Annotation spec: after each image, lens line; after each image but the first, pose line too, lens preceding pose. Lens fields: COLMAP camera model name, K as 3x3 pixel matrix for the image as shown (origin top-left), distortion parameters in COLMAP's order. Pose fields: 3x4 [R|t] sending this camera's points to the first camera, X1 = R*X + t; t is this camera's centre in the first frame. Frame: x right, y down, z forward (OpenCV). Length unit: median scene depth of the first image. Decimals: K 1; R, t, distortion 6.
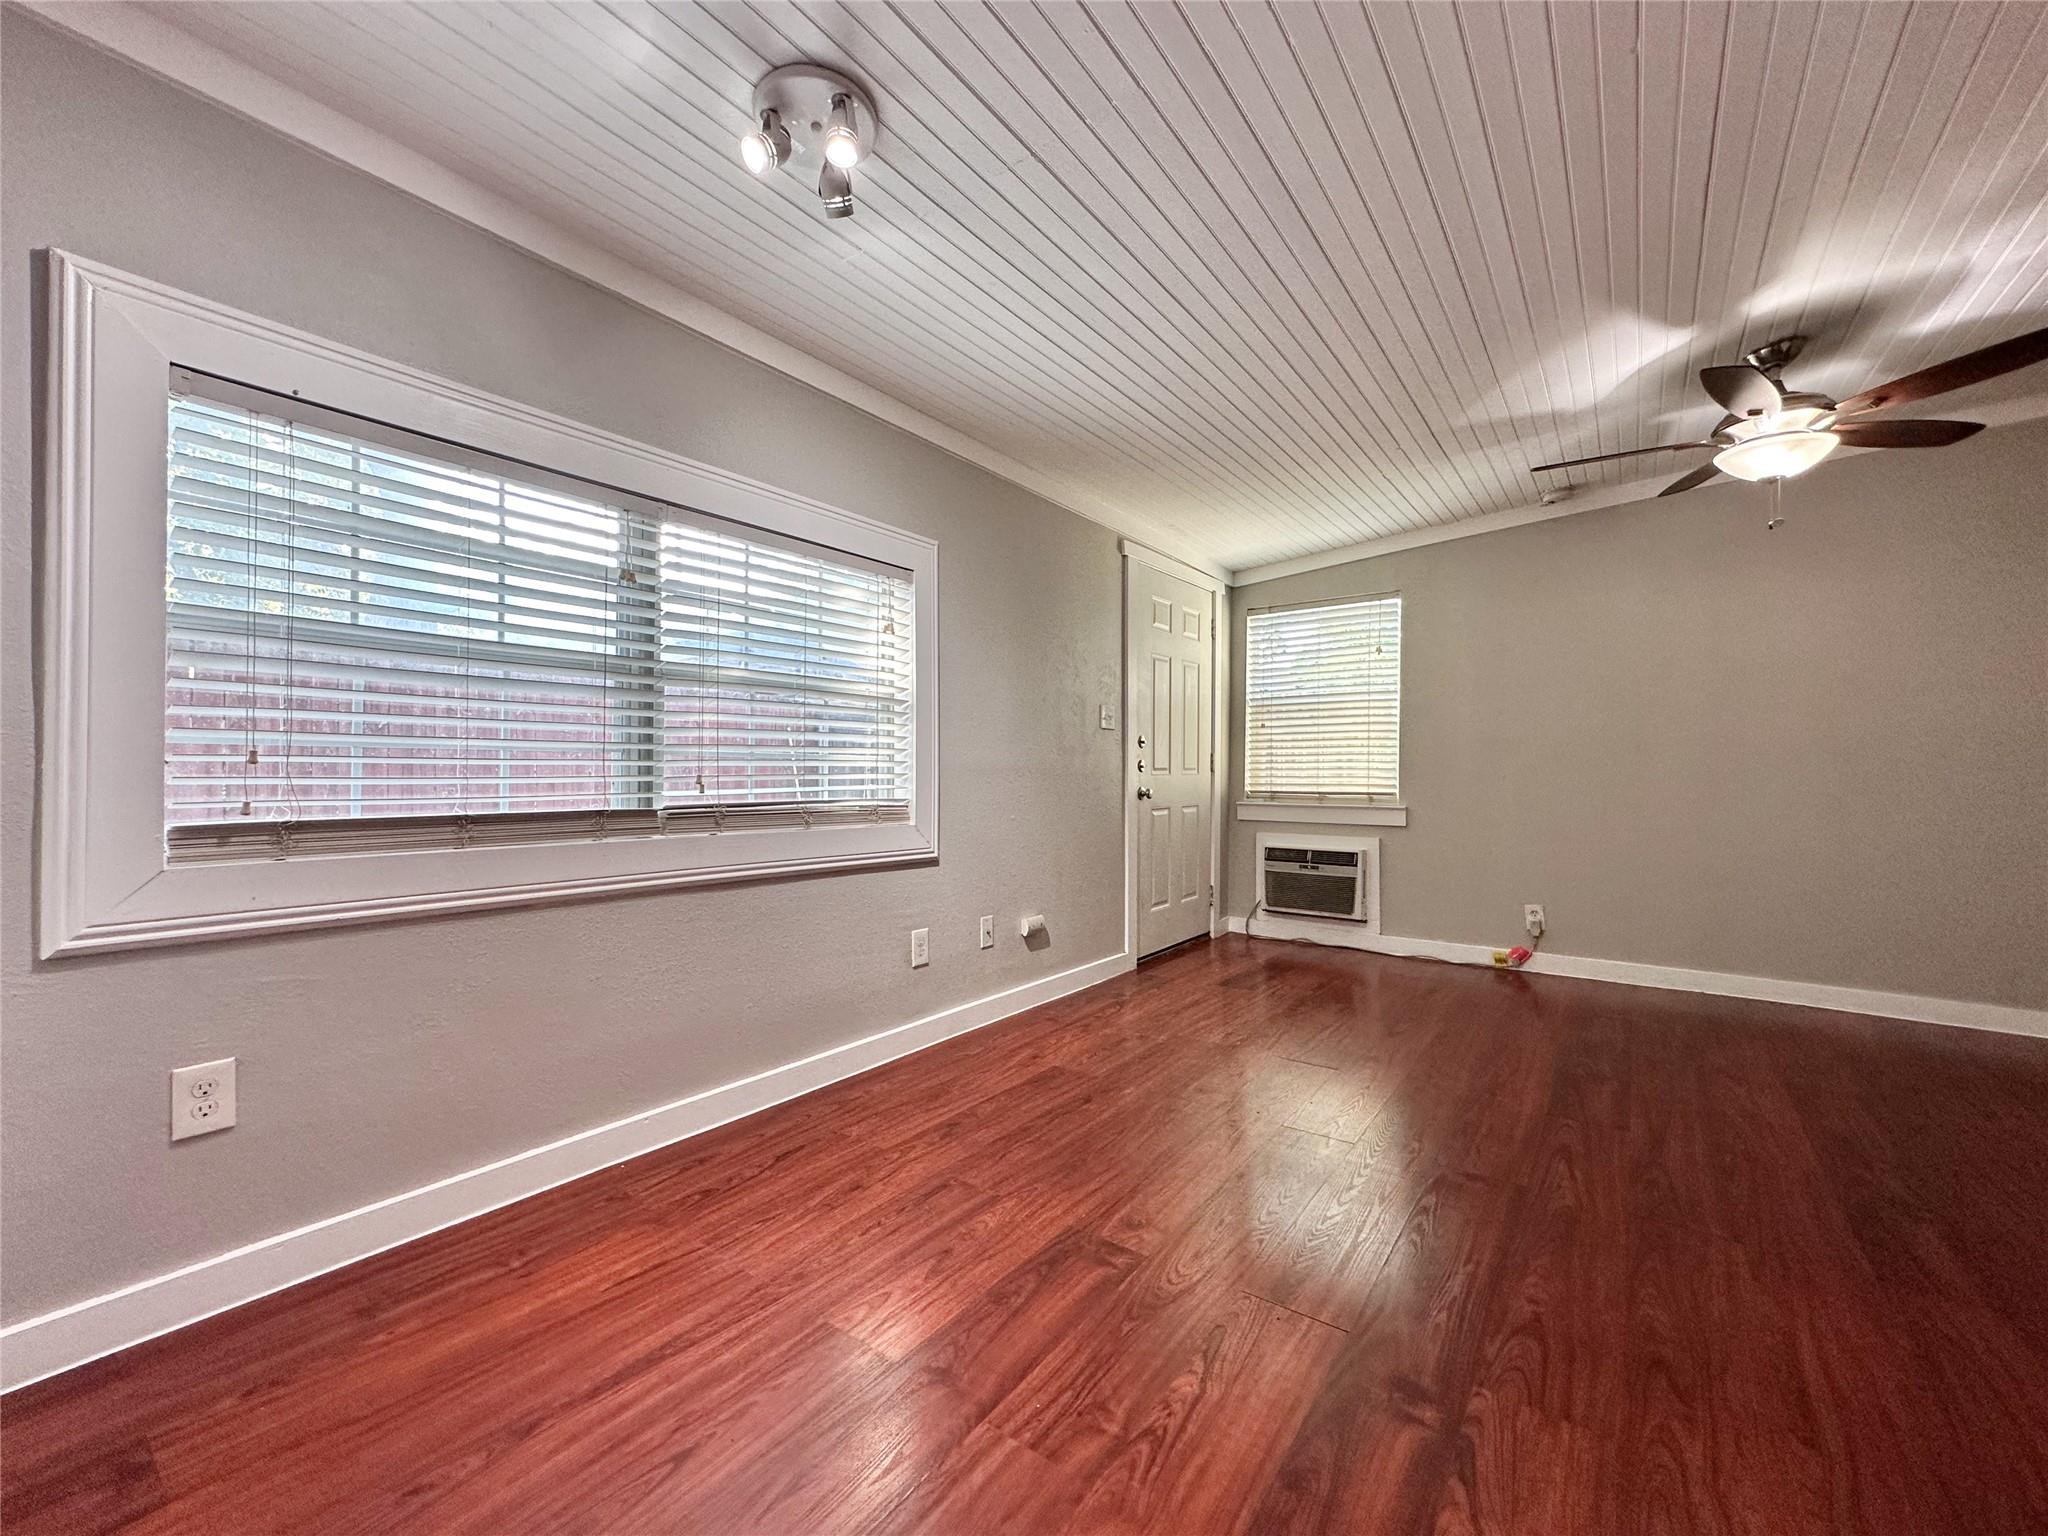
lens RADIAL K [[821.8, 0, 1023.5], [0, 821.8, 767.1], [0, 0, 1]] dist [-0.003037, 0.000677]
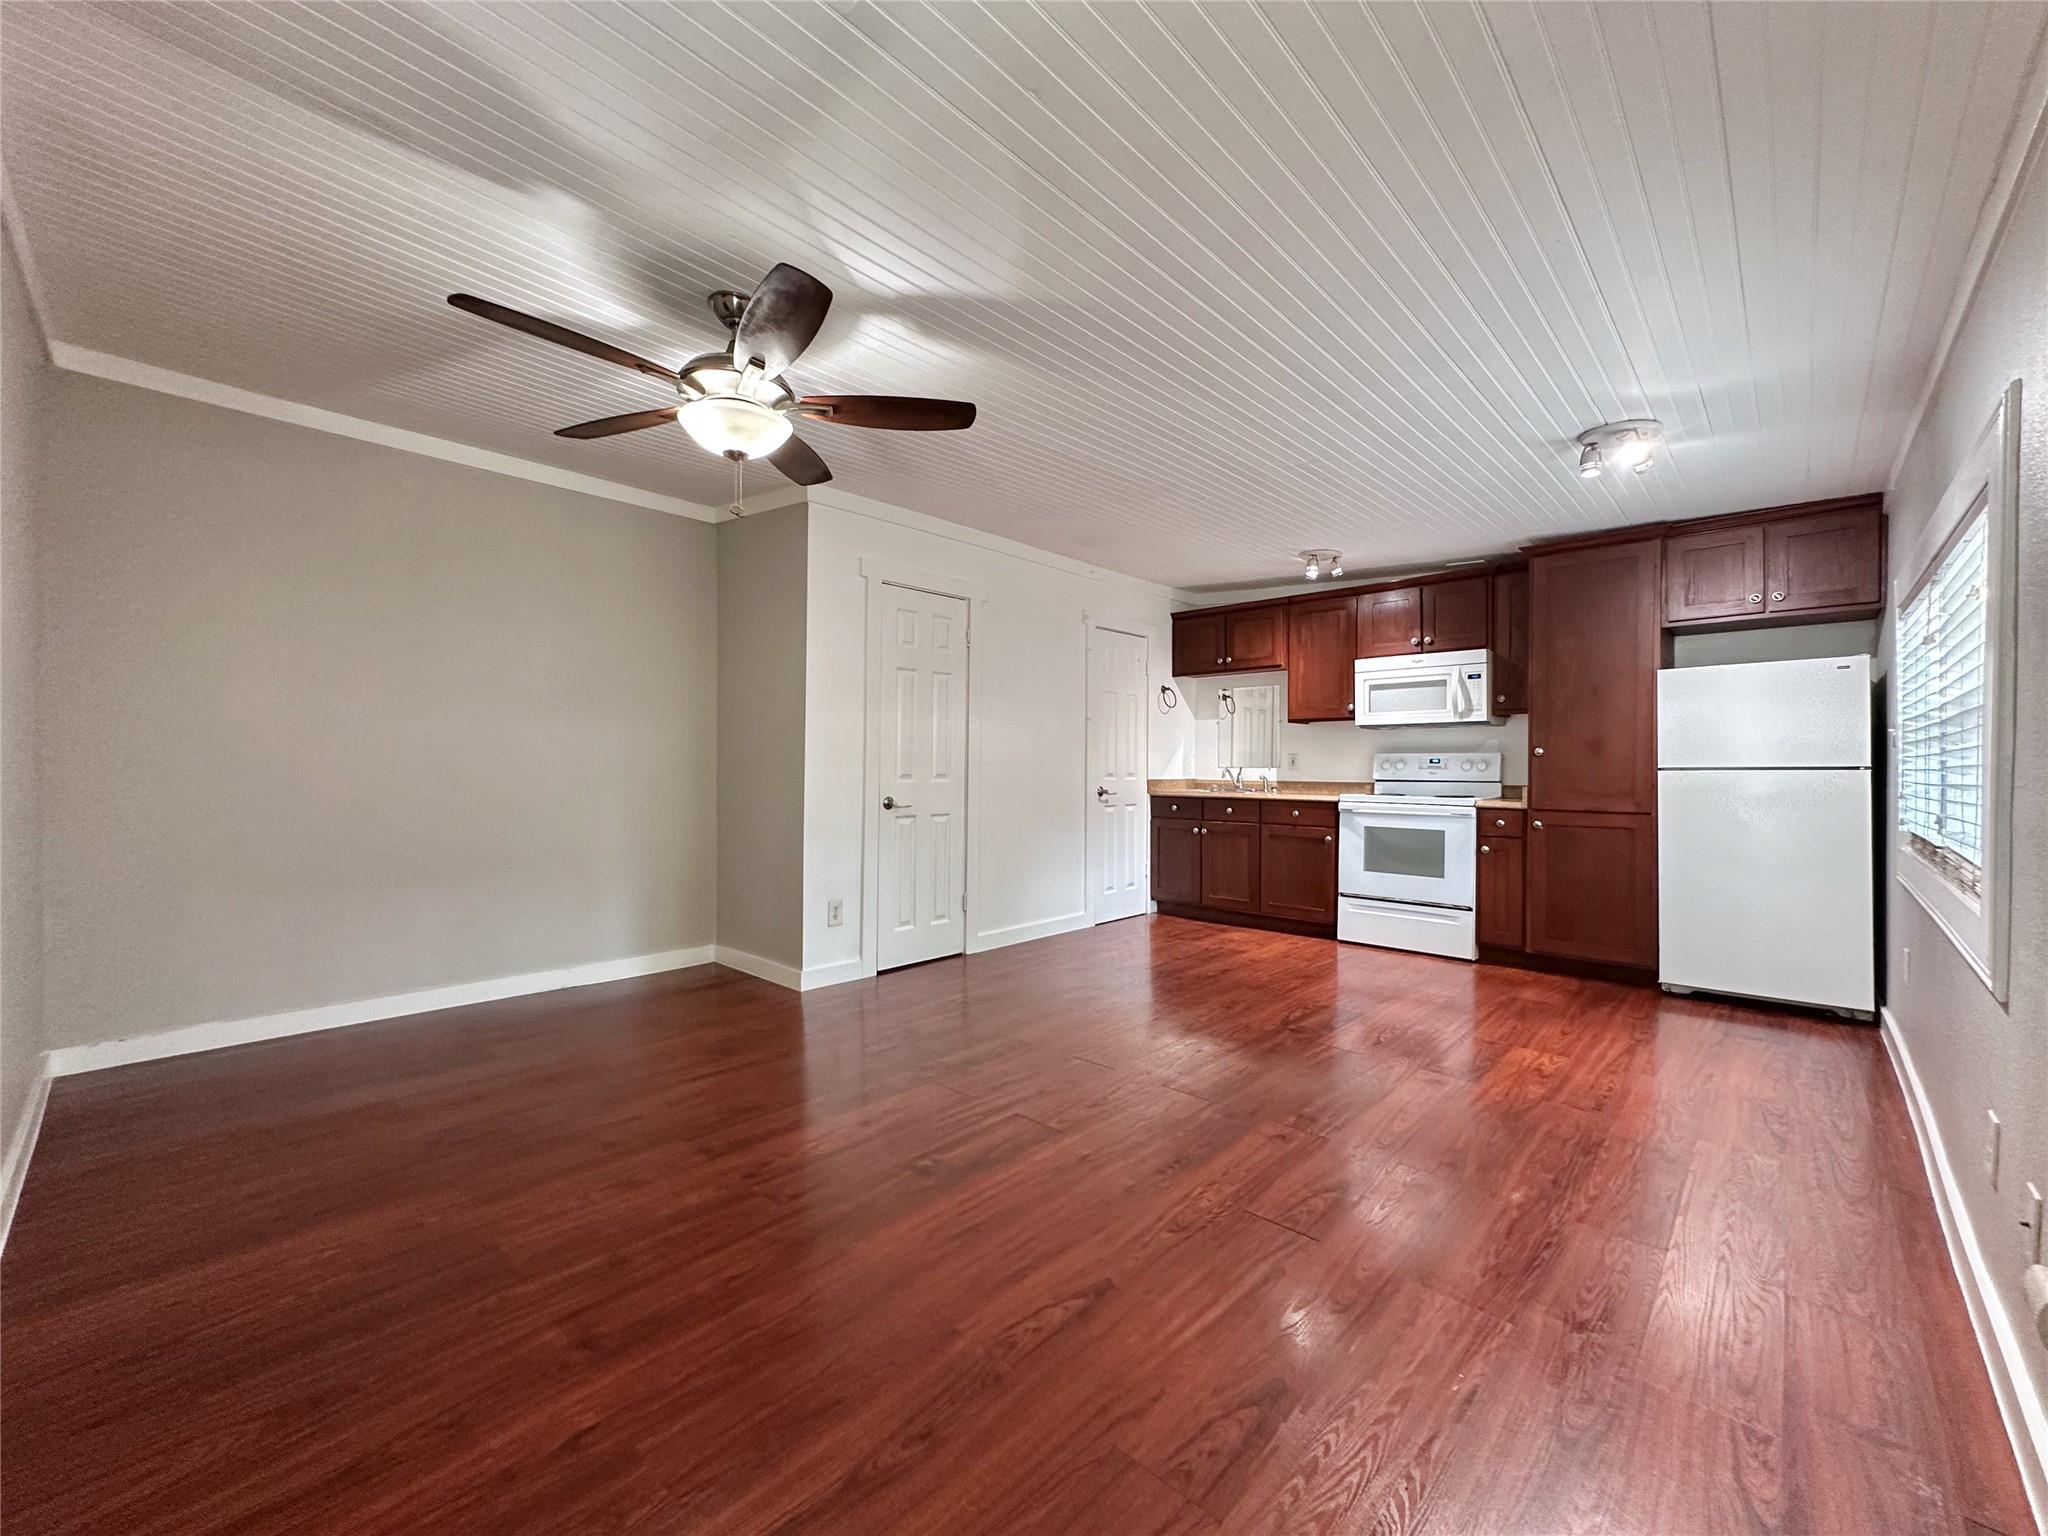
lens RADIAL K [[821.8, 0, 1023.5], [0, 821.8, 767.1], [0, 0, 1]] dist [-0.003037, 0.000677]
pose [[-0.993536, -0.012209, 0.112862, 0.543204], [-0.012311, 0.999924, -0.000208, -0.031941], [-0.112851, -0.001596, -0.993611, 1.913902]]
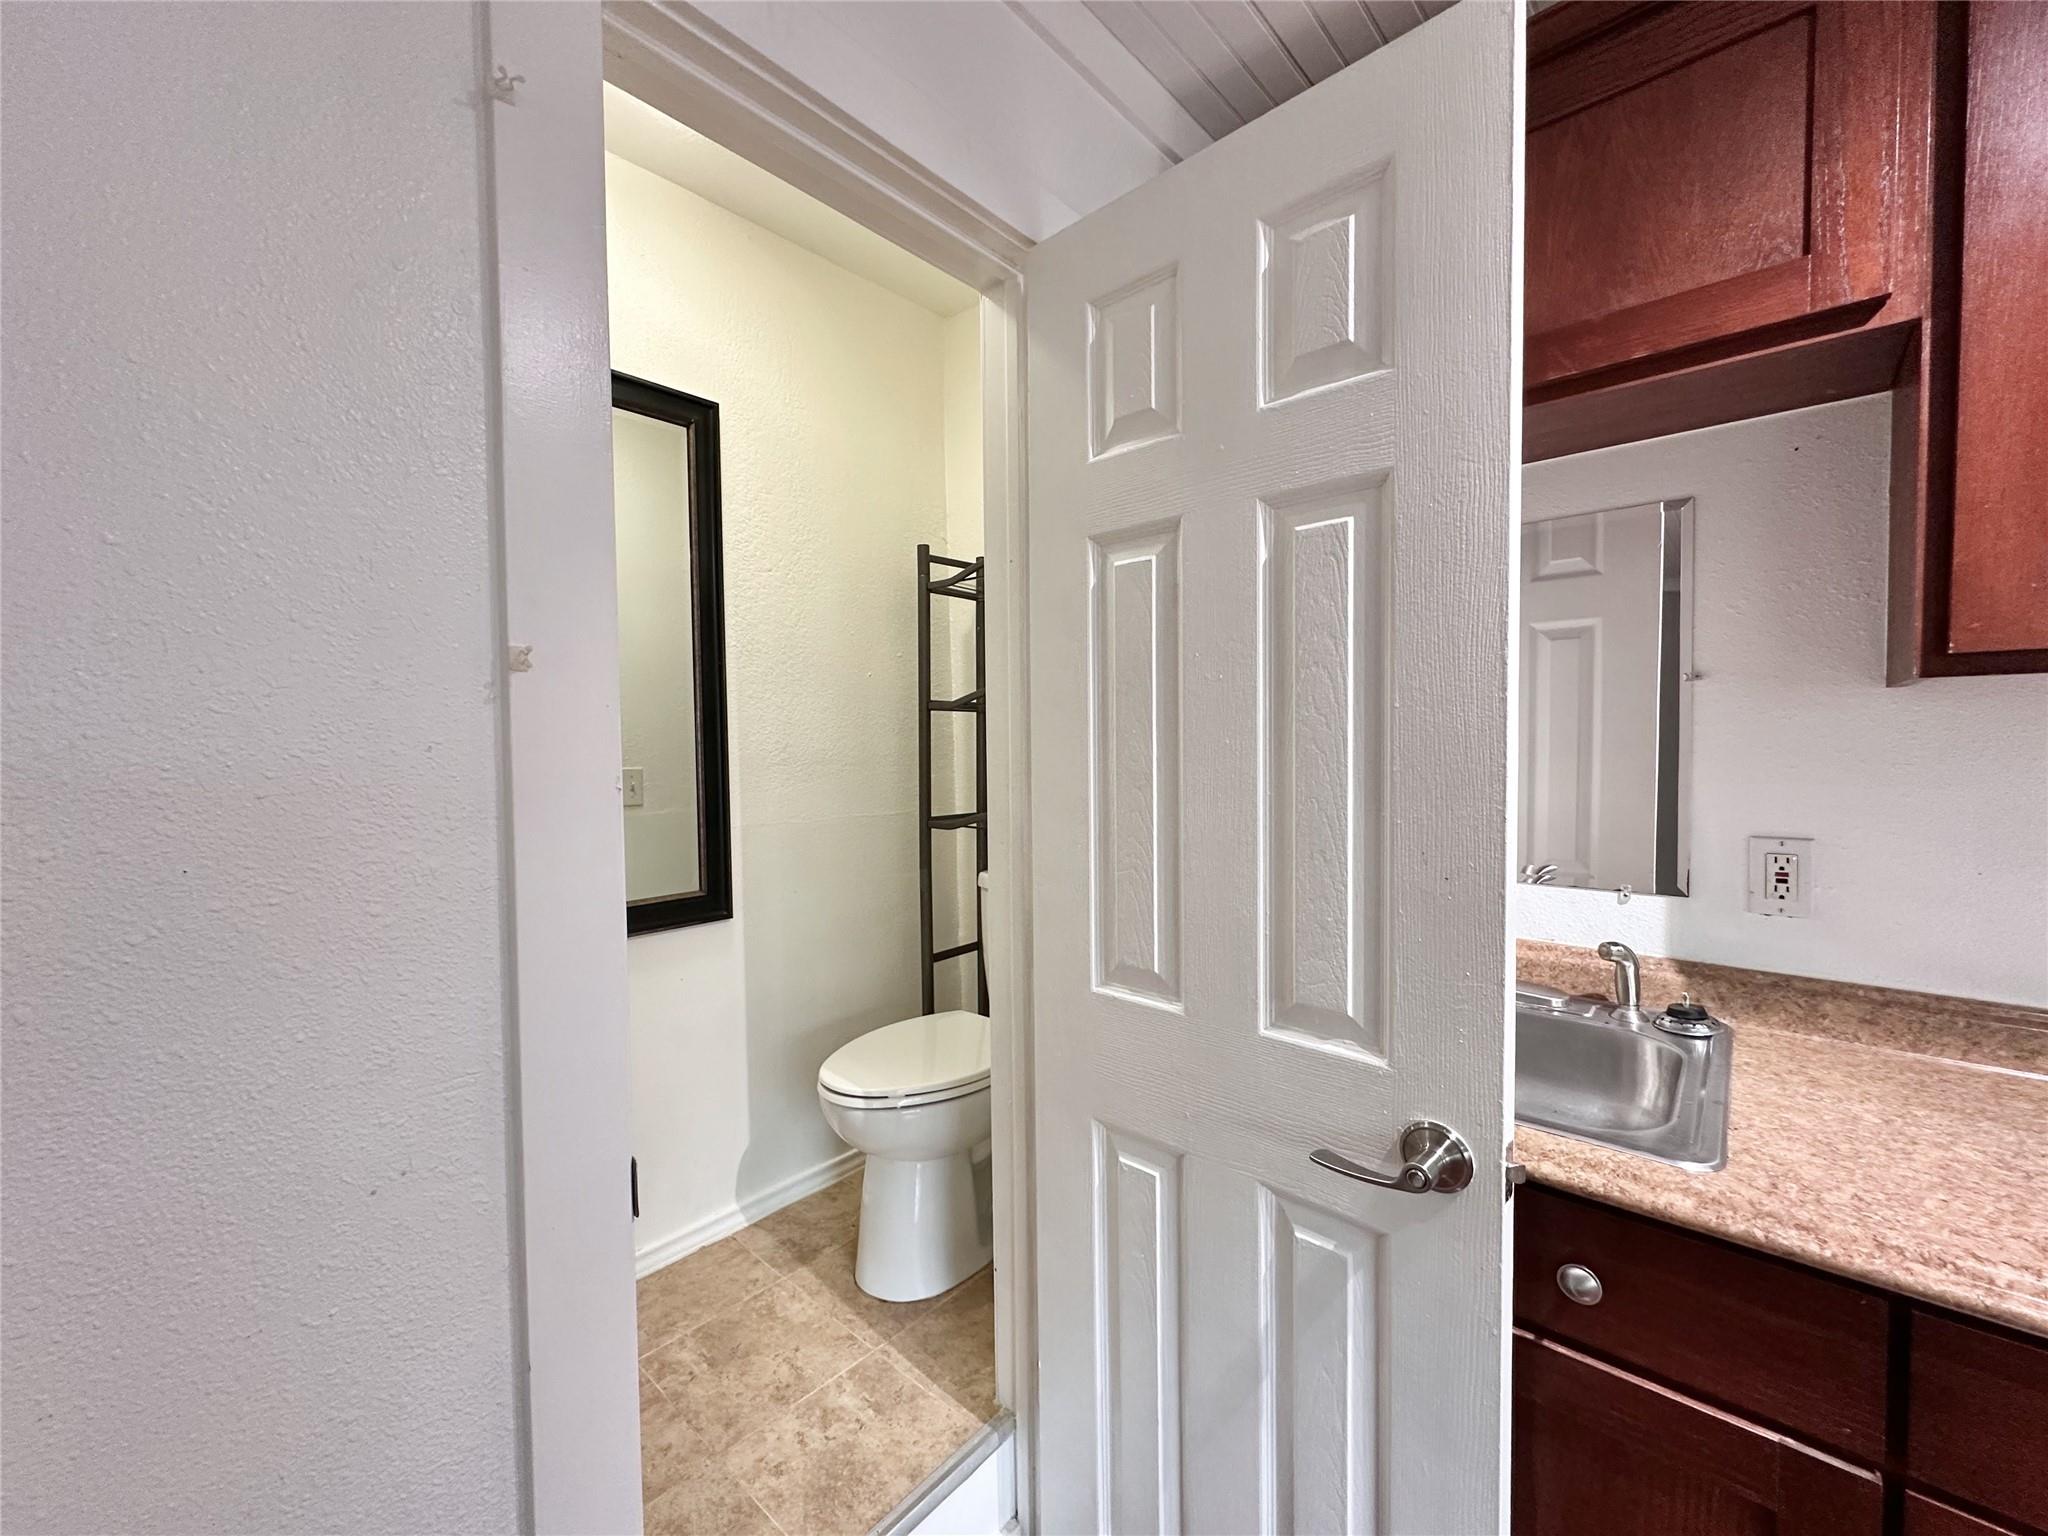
lens RADIAL K [[823.2, 0, 1032.1], [0, 823.2, 765.1], [0, 0, 1]] dist [-0.002259, 0.000071]
pose [[-0.996352, -0.002552, 0.085300, 0.426279], [0.000242, 0.999464, 0.032728, -0.138592], [-0.085338, 0.032629, -0.995818, -0.058890]]
